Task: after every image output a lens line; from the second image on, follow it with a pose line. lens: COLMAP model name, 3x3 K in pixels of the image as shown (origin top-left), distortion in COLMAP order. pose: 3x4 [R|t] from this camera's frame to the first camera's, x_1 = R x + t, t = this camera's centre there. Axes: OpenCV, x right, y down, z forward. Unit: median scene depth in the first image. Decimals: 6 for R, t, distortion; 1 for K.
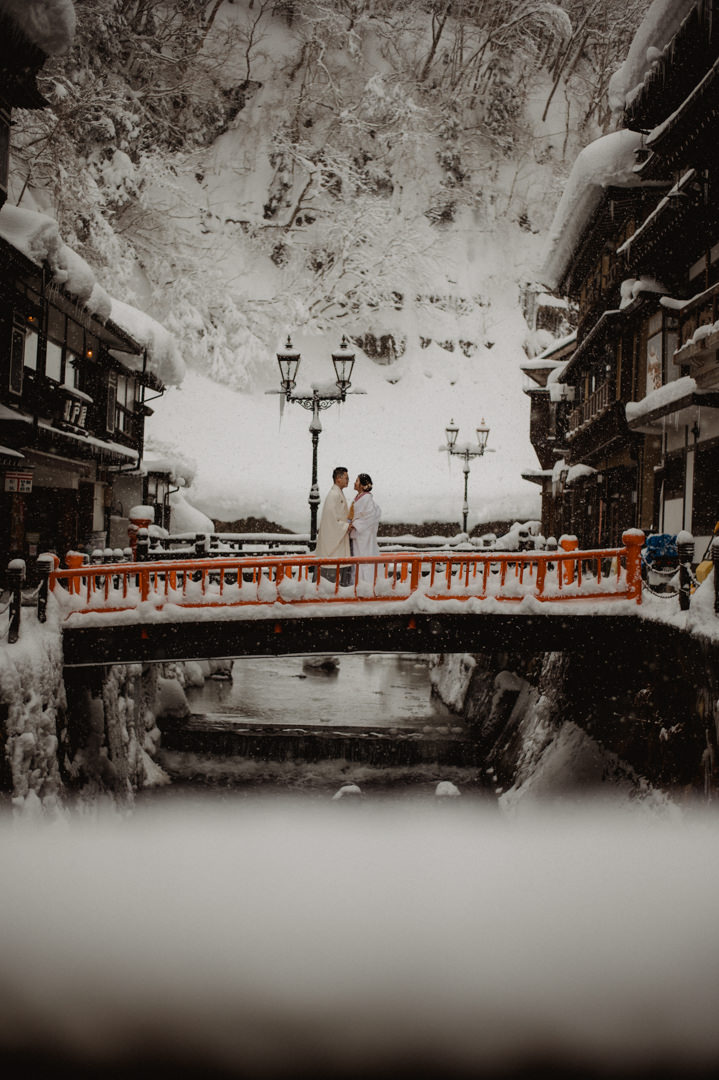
lens RADIAL K [[1660.6, 0, 356.2], [0, 1660.6, 540.3], [0, 0, 1]] dist [-0.063783, 0.000000]
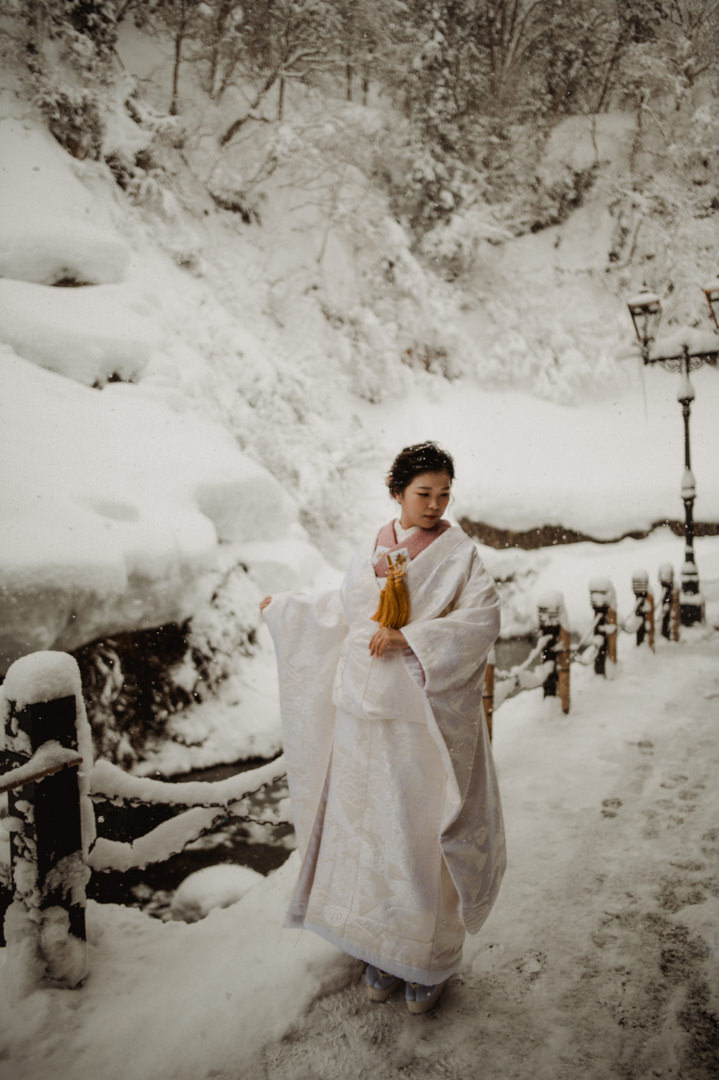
lens RADIAL K [[790.0, 0, 359.9], [0, 790.0, 532.6], [0, 0, 1]] dist [-0.007586, 0.004420]
pose [[0.872728, -0.059760, -0.484536, 0.125567], [0.056829, 0.998168, -0.020749, -0.012079], [0.484889, -0.009427, 0.874525, 1.111764]]
